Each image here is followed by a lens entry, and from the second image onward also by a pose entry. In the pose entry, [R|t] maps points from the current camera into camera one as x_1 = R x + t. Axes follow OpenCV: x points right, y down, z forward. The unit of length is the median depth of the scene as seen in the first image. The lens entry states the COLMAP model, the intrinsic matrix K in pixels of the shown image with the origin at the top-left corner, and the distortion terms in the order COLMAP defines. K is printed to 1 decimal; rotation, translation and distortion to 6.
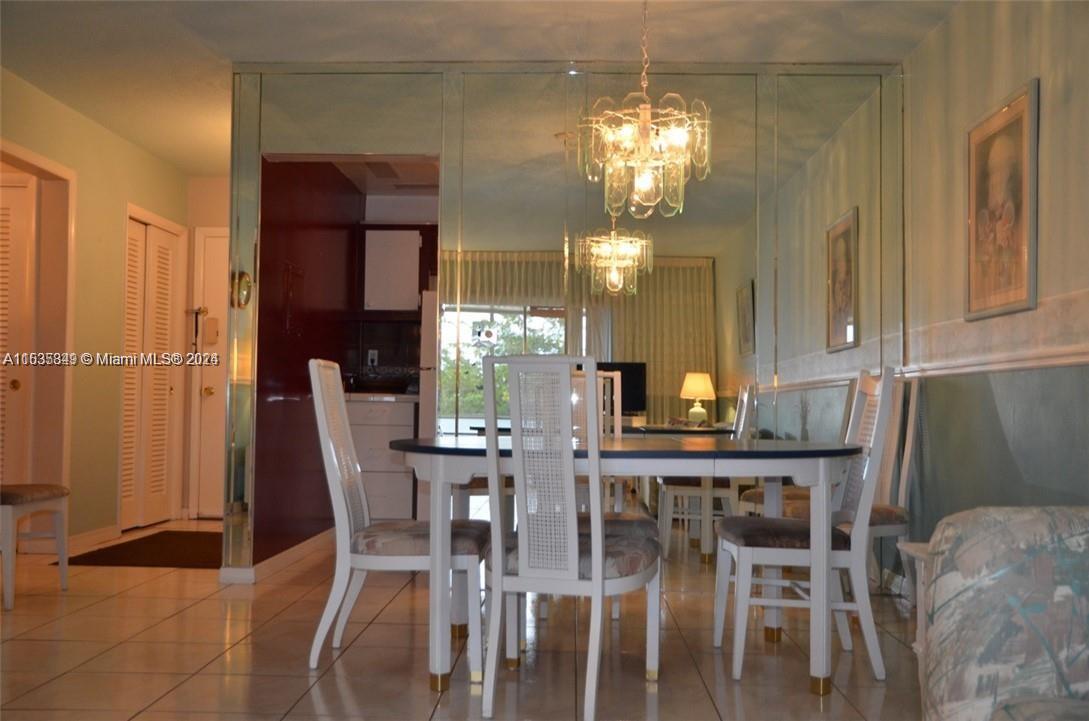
lens RADIAL K [[1101.3, 0, 544.5], [0, 1101.3, 360.5], [0, 0, 1]] dist [0.000460, -0.000063]
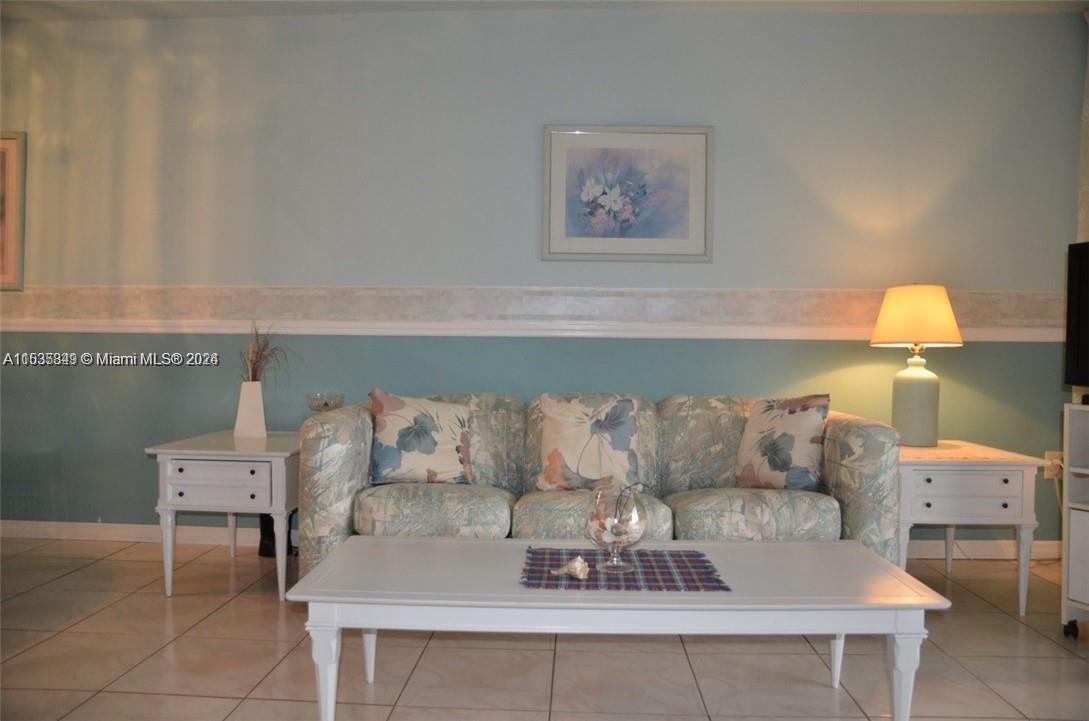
lens RADIAL K [[769.1, 0, 544.8], [0, 769.1, 342.1], [0, 0, 1]] dist [0.001429, -0.000230]
pose [[0.017913, -0.004315, 0.999830, -1.125244], [-0.050193, 0.998726, 0.005210, -0.037225], [-0.998579, -0.050278, 0.017674, 0.563688]]
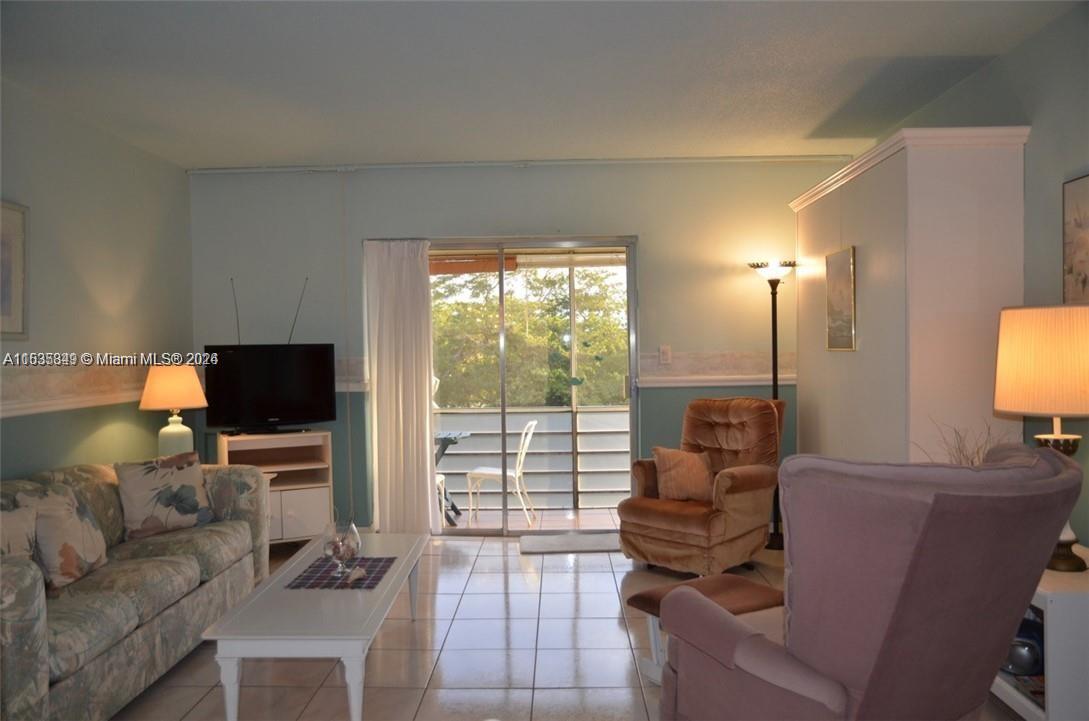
lens RADIAL K [[813.8, 0, 544.5], [0, 813.8, 360.5], [0, 0, 1]] dist [0.001364, 0.001515]
pose [[-0.999963, 0.001240, -0.008455, -0.456367], [0.001480, 0.999597, -0.028347, -0.140333], [0.008416, -0.028359, -0.999562, 2.346856]]
